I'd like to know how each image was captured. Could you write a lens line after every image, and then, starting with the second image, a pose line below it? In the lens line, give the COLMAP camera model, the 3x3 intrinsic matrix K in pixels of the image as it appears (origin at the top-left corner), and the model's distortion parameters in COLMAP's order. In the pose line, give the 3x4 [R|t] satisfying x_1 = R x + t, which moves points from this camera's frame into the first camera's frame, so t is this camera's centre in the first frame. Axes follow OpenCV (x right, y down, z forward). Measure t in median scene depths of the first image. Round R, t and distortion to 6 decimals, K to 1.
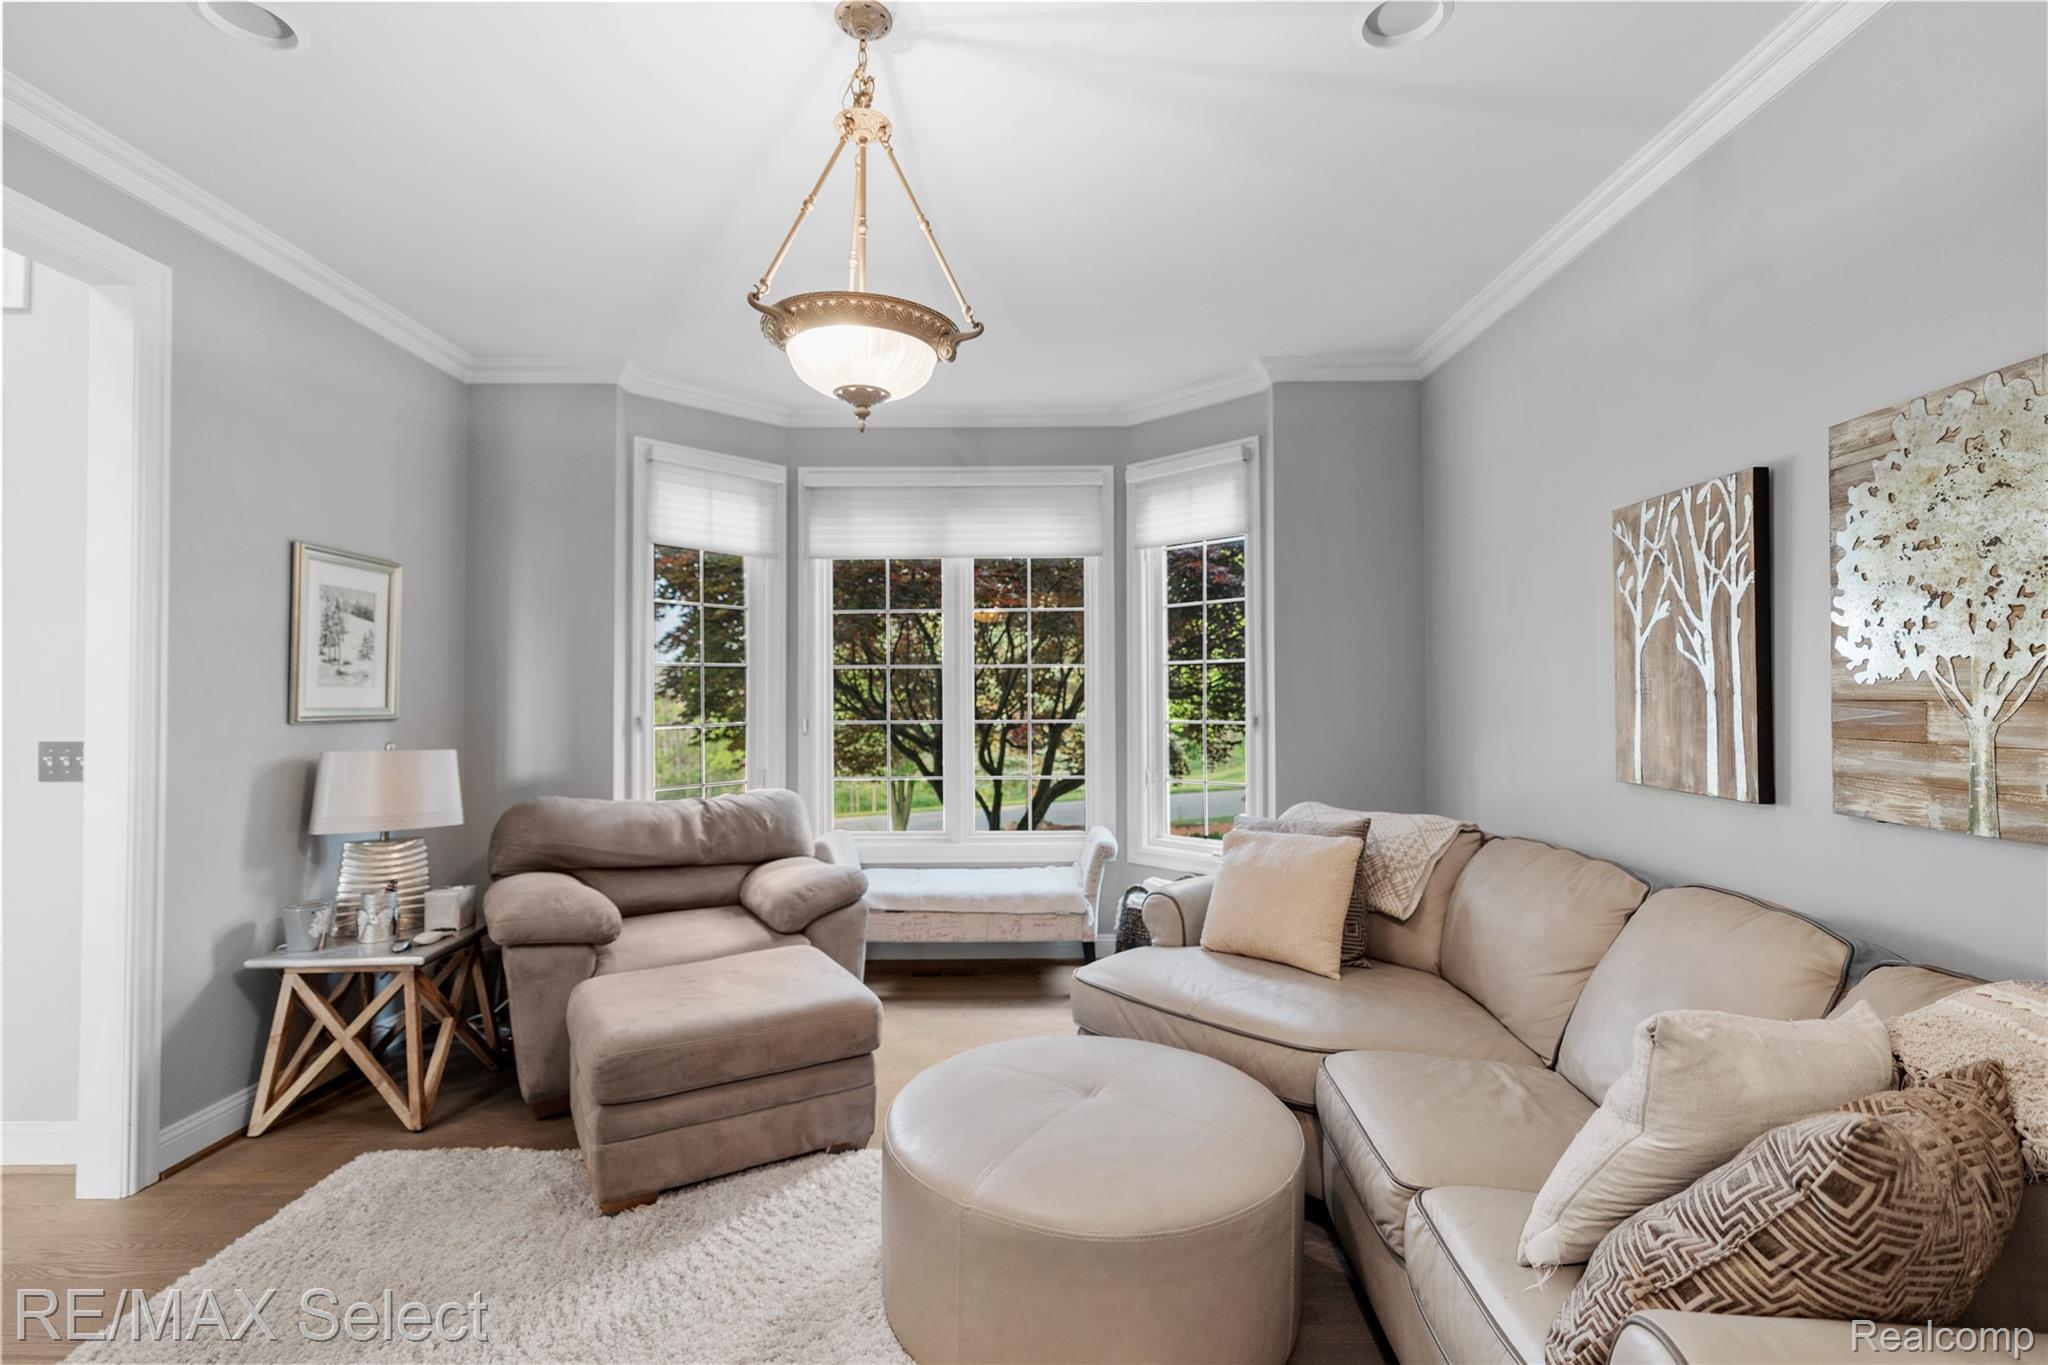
lens RADIAL K [[910.2, 0, 1035.3], [0, 910.2, 679.8], [0, 0, 1]] dist [-0.003612, 0.000601]
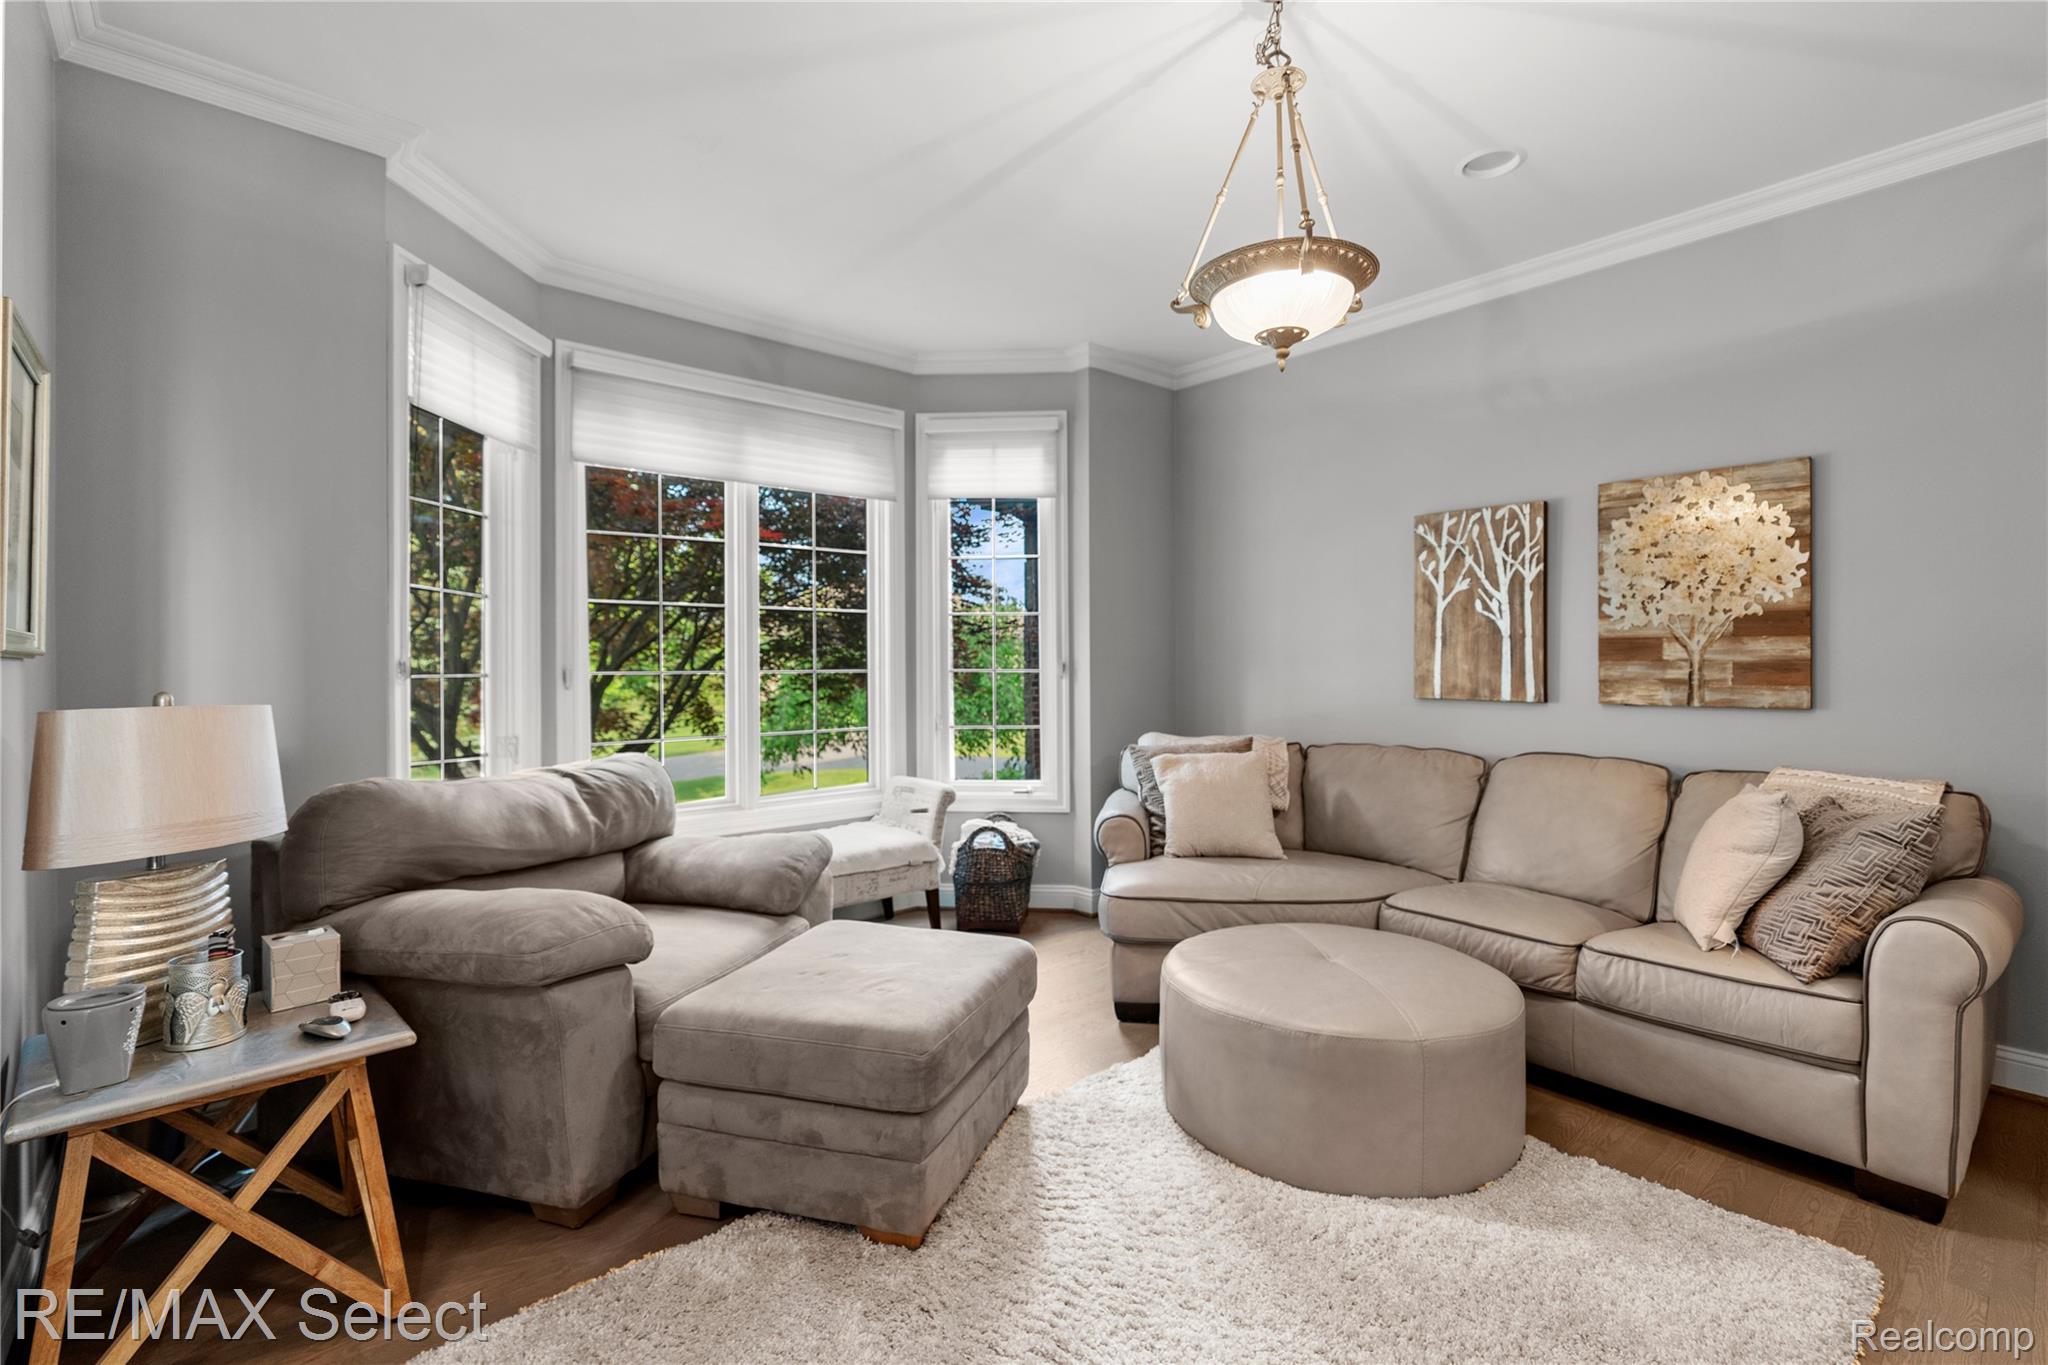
lens RADIAL K [[918.5, 0, 1034.0], [0, 918.5, 652.7], [0, 0, 1]] dist [-0.006652, 0.000629]
pose [[0.753808, 0.010016, 0.657018, -0.897489], [-0.012069, 0.999926, -0.001397, 0.051465], [-0.656983, -0.006877, 0.753874, 0.302471]]
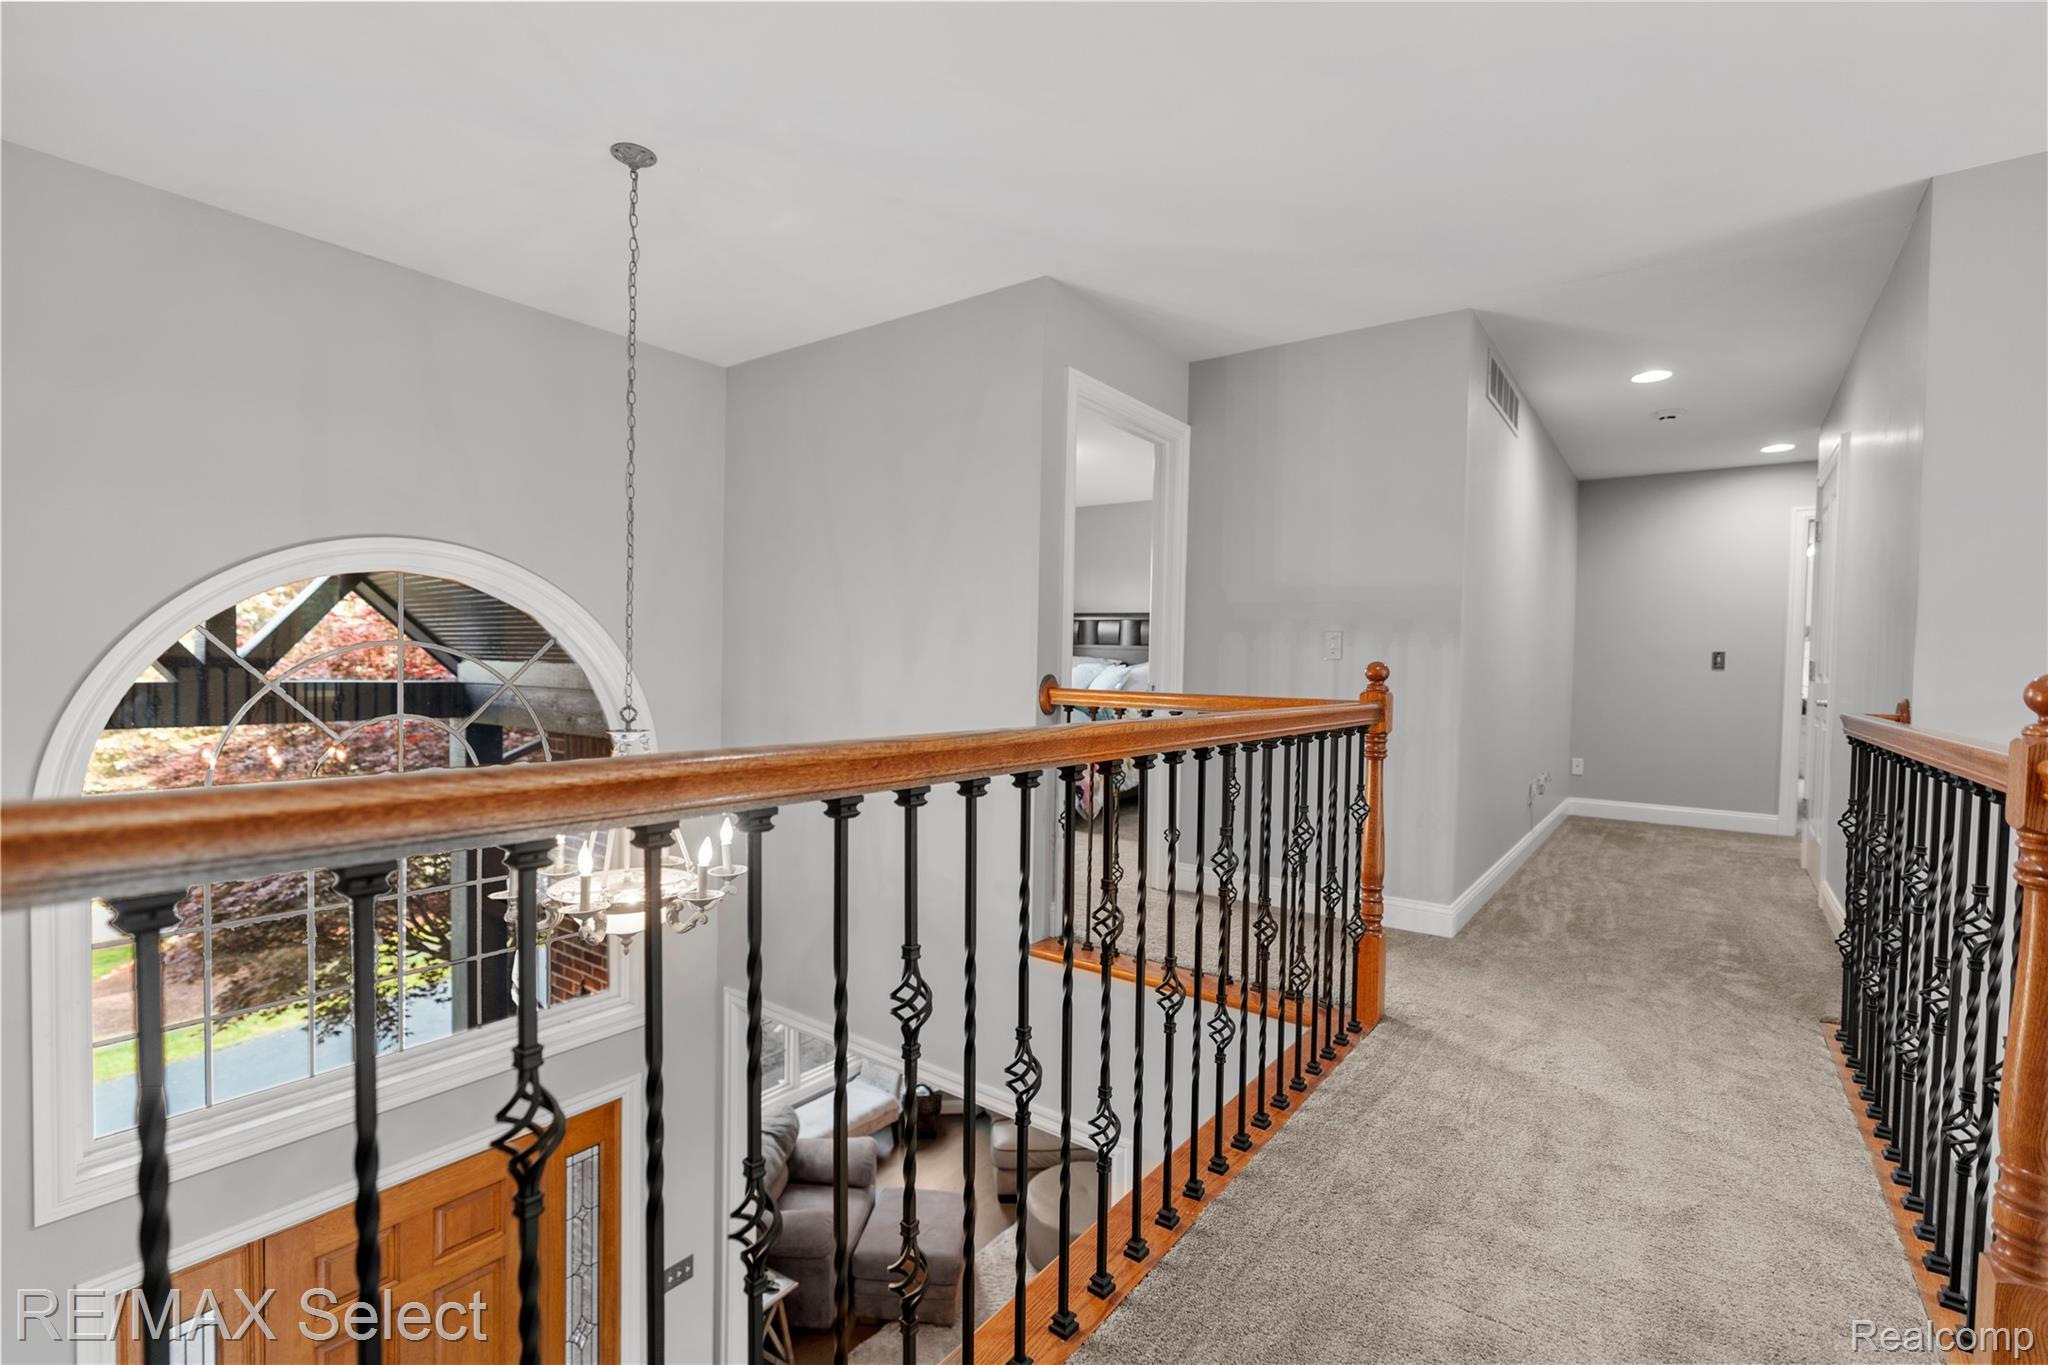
lens RADIAL K [[910.2, 0, 1035.3], [0, 910.2, 679.8], [0, 0, 1]] dist [-0.003612, 0.000601]
pose [[0.601953, -0.000673, 0.798531, -2.214475], [-0.036779, 0.998915, 0.028567, -1.202602], [-0.797684, -0.046565, 0.601276, -0.566208]]
